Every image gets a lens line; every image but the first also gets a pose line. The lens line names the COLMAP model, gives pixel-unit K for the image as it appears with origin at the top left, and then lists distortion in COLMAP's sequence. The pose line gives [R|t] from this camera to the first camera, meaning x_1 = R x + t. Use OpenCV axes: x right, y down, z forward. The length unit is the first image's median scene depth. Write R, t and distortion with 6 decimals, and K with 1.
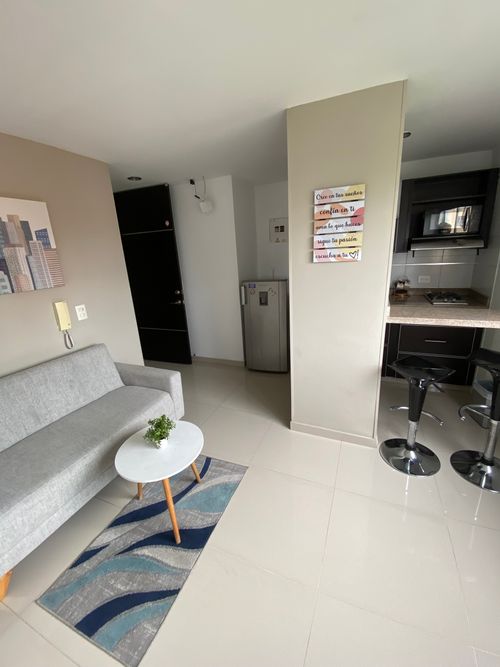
lens RADIAL K [[273.7, 0, 250.9], [0, 273.7, 333.2], [0, 0, 1]] dist [0.006805, -0.012043]
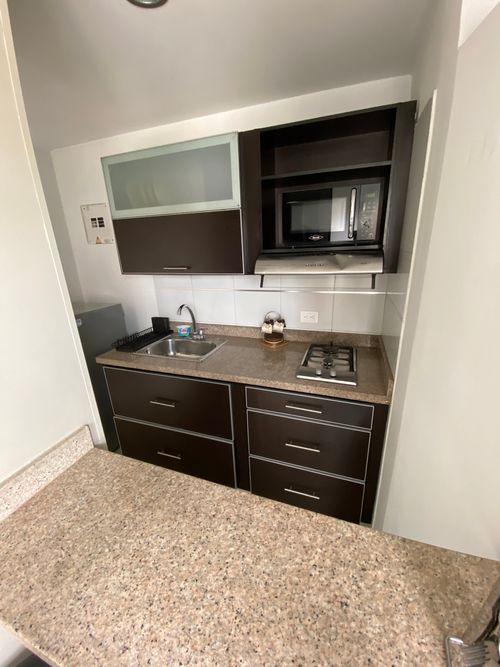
lens RADIAL K [[273.7, 0, 251.1], [0, 273.7, 330.6], [0, 0, 1]] dist [0.006805, -0.012043]
pose [[0.998420, 0.002570, 0.056132, 0.533310], [-0.003898, 0.999715, 0.023565, -0.202373], [-0.056056, -0.023746, 0.998145, 0.477817]]
